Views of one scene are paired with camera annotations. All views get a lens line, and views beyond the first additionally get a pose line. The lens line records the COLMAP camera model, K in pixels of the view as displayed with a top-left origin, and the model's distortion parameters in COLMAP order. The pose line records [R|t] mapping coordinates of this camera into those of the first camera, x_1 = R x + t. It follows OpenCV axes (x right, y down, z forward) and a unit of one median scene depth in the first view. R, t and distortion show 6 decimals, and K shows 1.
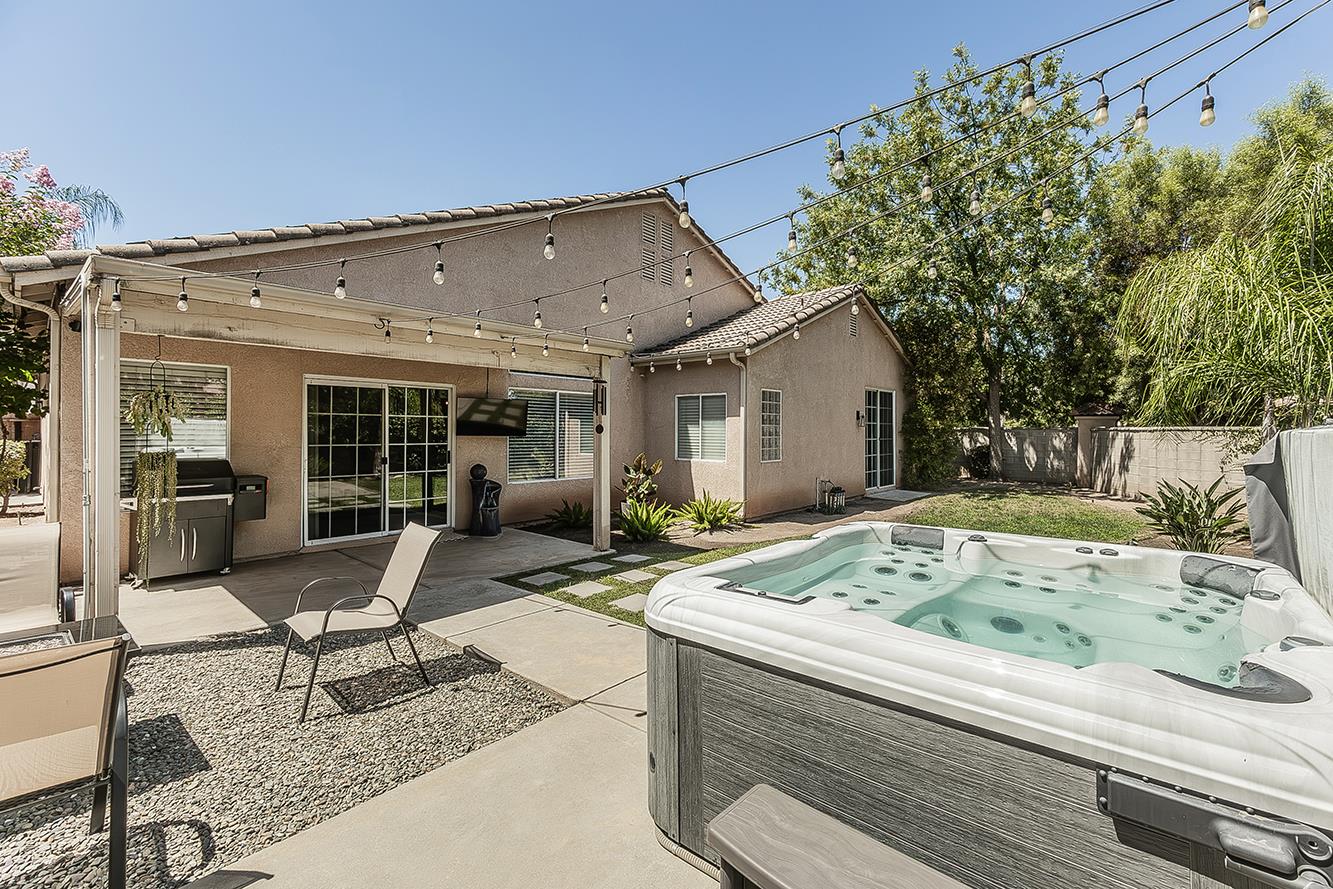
lens RADIAL K [[564.6, 0, 682.1], [0, 564.6, 430.9], [0, 0, 1]] dist [0.005542, 0.000045]
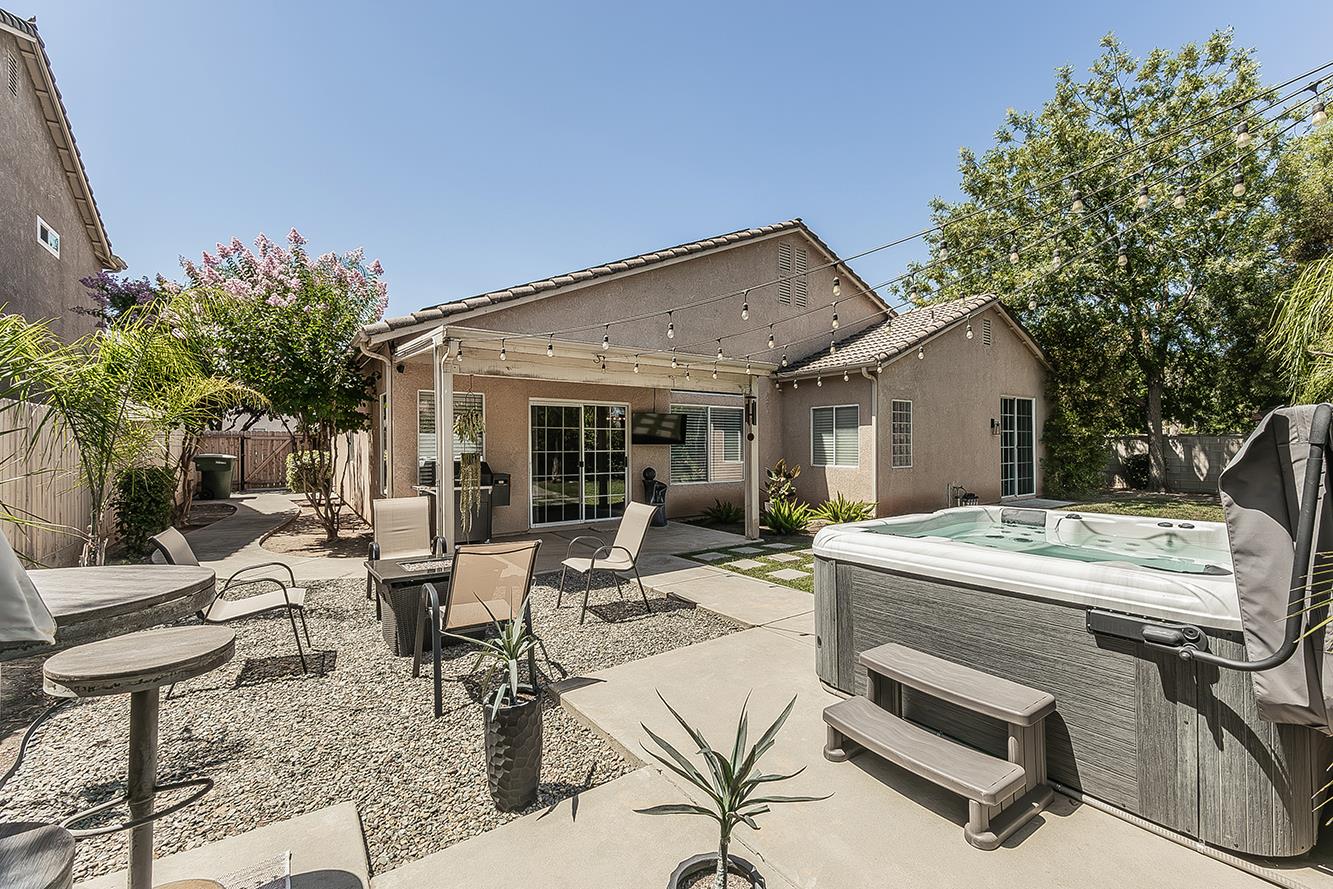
lens RADIAL K [[607.1, 0, 689.8], [0, 607.1, 454.5], [0, 0, 1]] dist [0.012906, -0.000233]
pose [[0.983033, -0.008279, -0.183243, -0.030718], [0.010478, 0.999884, 0.011035, 0.015162], [0.183130, -0.012768, 0.983006, -0.238574]]
